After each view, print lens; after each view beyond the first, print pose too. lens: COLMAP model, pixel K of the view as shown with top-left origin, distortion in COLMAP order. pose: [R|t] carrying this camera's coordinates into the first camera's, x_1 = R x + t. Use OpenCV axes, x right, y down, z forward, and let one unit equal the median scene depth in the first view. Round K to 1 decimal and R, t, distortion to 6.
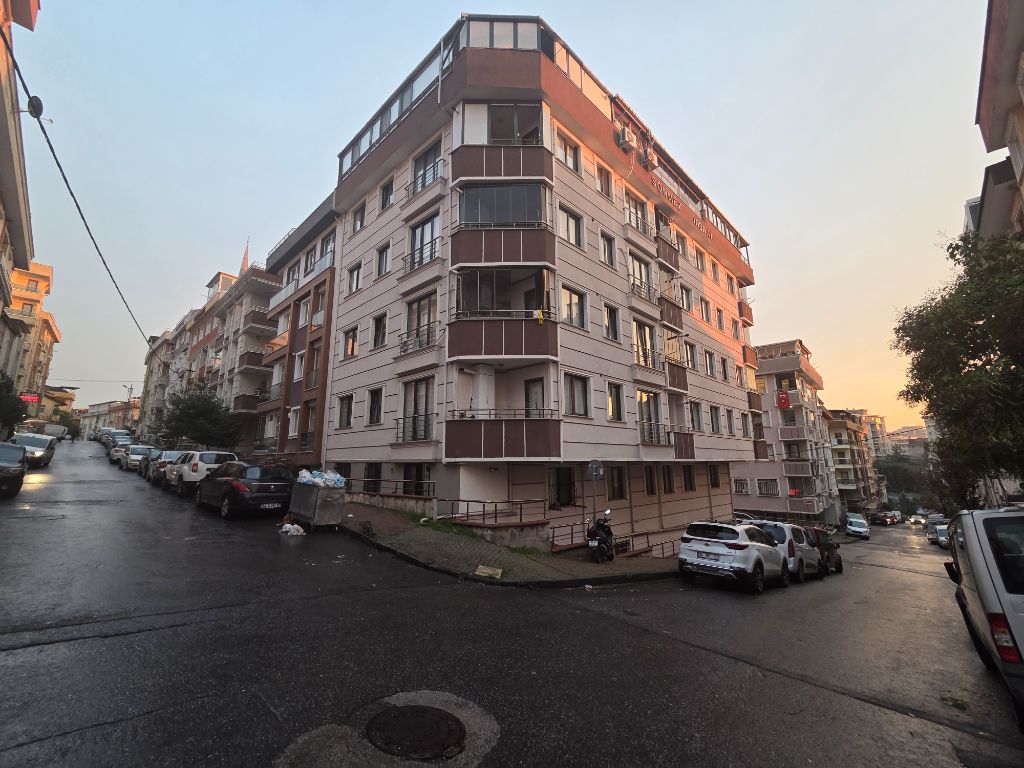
lens RADIAL K [[419.2, 0, 511.1], [0, 419.2, 380.6], [0, 0, 1]] dist [0.002703, -0.000241]
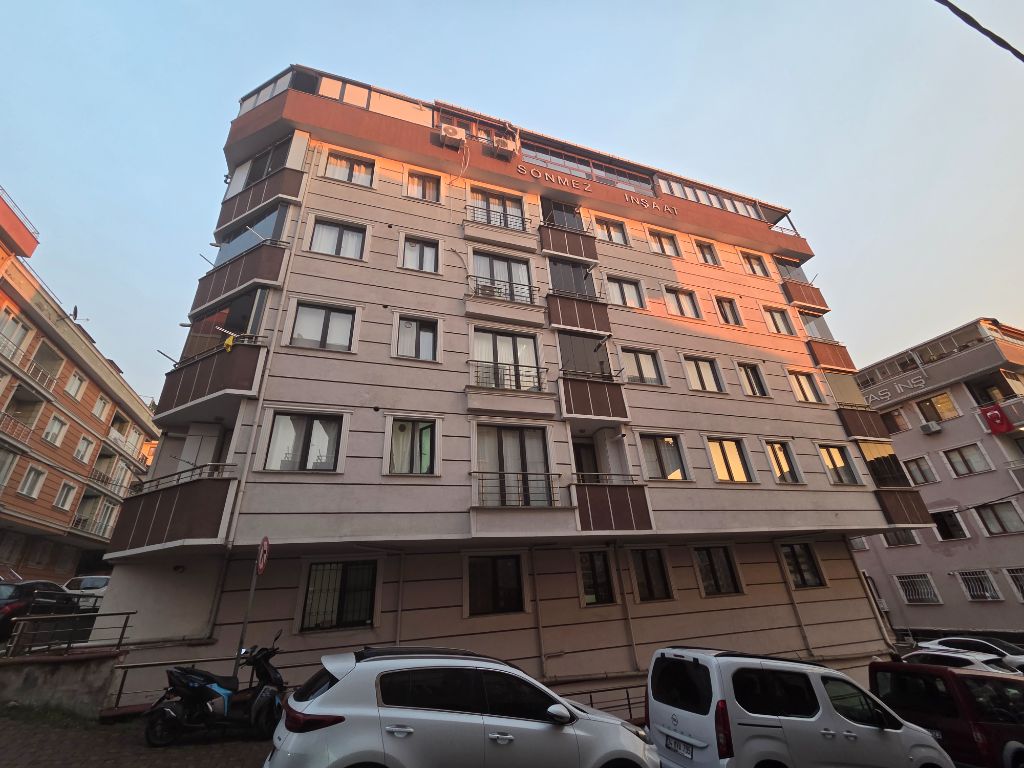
lens RADIAL K [[419.2, 0, 511.1], [0, 419.2, 380.6], [0, 0, 1]] dist [0.002703, -0.000241]
pose [[0.899398, -0.244065, -0.362652, 0.559942], [0.140579, 0.947039, -0.288712, 0.142734], [0.413910, 0.208686, 0.886075, 0.405198]]
